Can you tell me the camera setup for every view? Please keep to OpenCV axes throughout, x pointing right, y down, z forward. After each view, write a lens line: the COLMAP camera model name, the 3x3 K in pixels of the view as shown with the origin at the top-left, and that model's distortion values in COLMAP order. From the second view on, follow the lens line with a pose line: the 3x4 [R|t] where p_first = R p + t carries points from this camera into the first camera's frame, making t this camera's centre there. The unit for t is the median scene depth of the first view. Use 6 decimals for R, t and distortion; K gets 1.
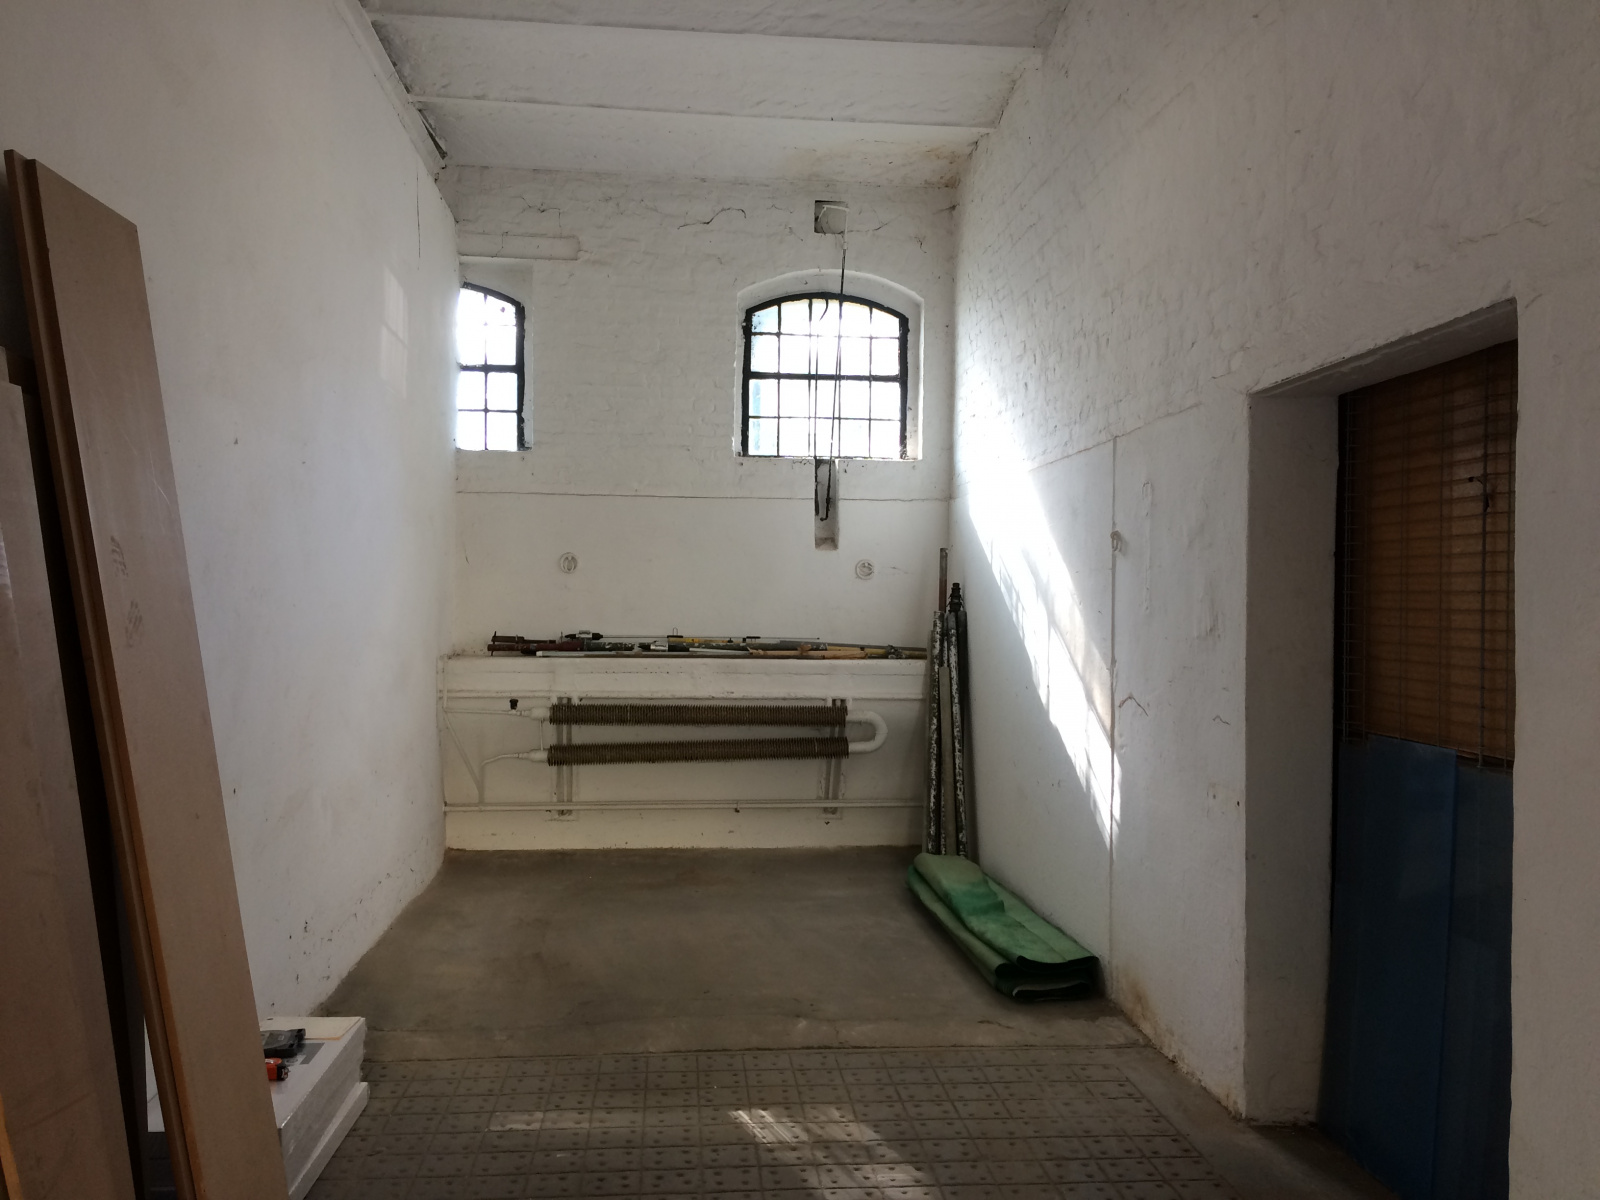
lens RADIAL K [[1391.8, 0, 800.4], [0, 1391.8, 601.3], [0, 0, 1]] dist [0.031626, -0.011564]
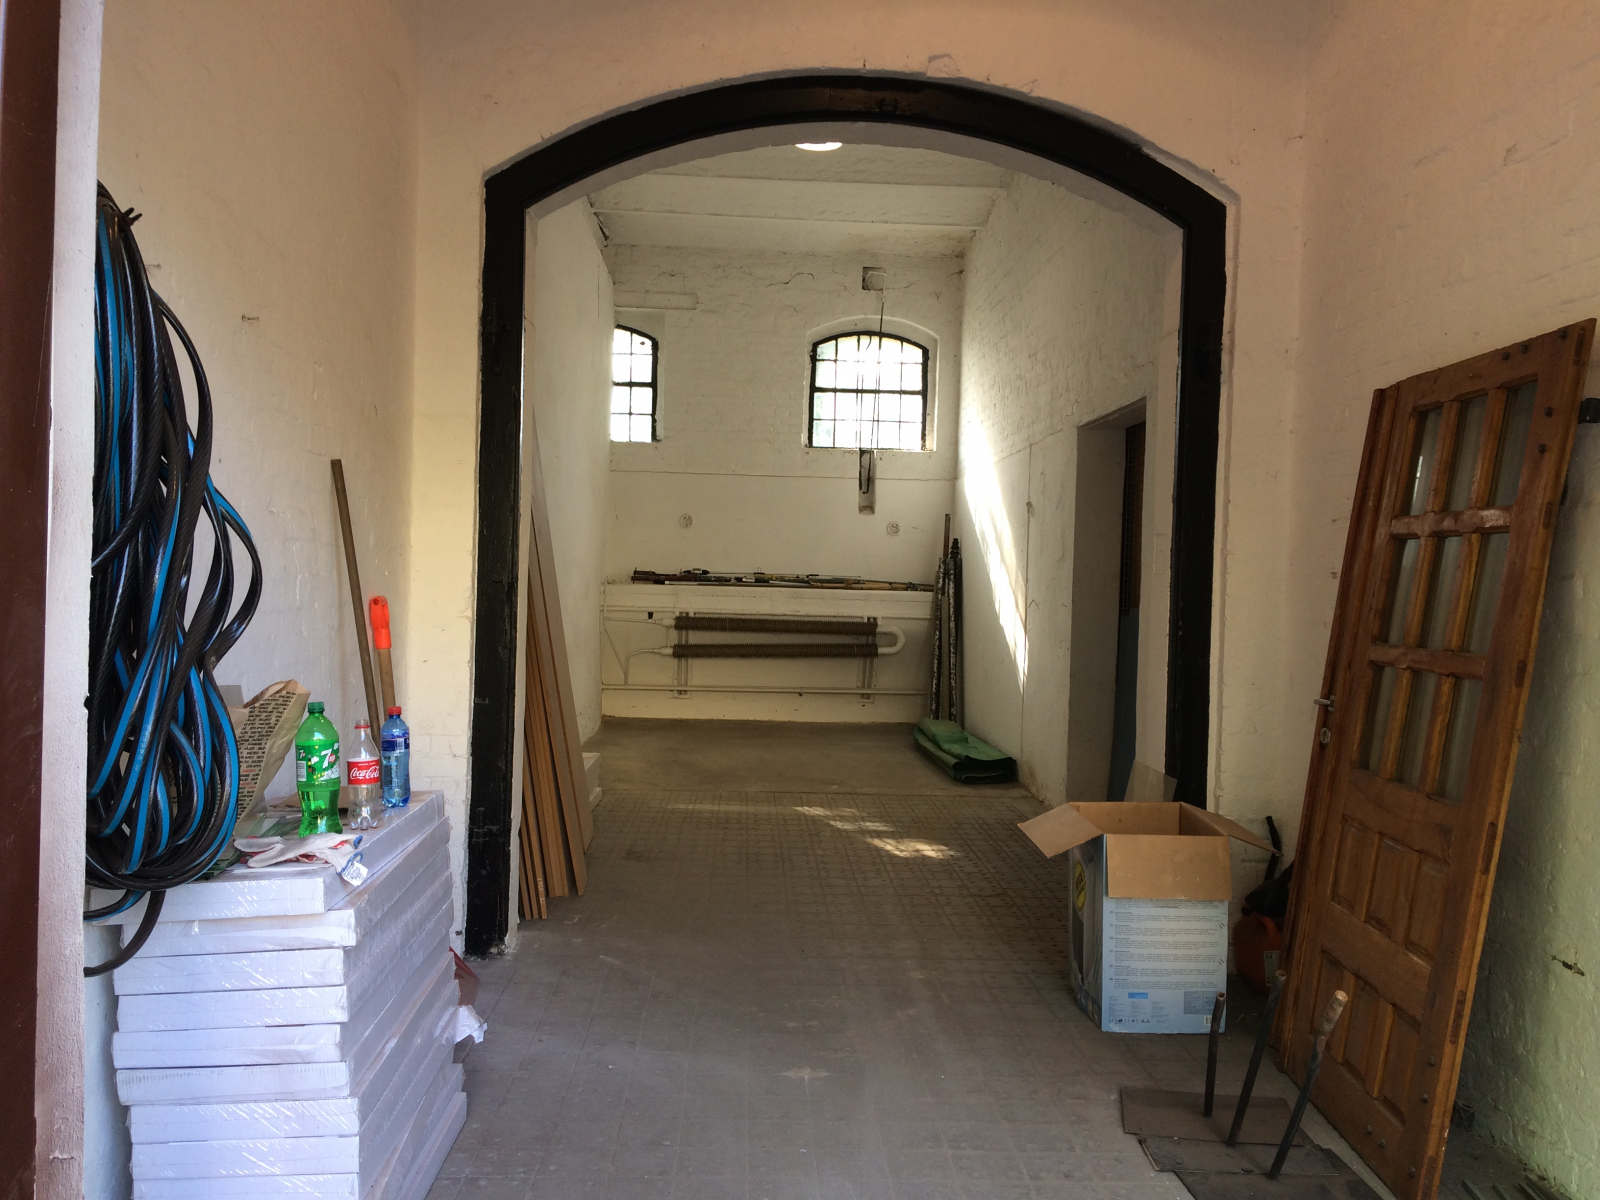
lens RADIAL K [[1391.8, 0, 789.4], [0, 1391.8, 601.1], [0, 0, 1]] dist [0.031626, -0.011564]
pose [[0.998109, 0.017278, -0.058983, 0.026416], [-0.016195, 0.999692, 0.018793, 0.027134], [0.059289, -0.017803, 0.998082, -0.438147]]
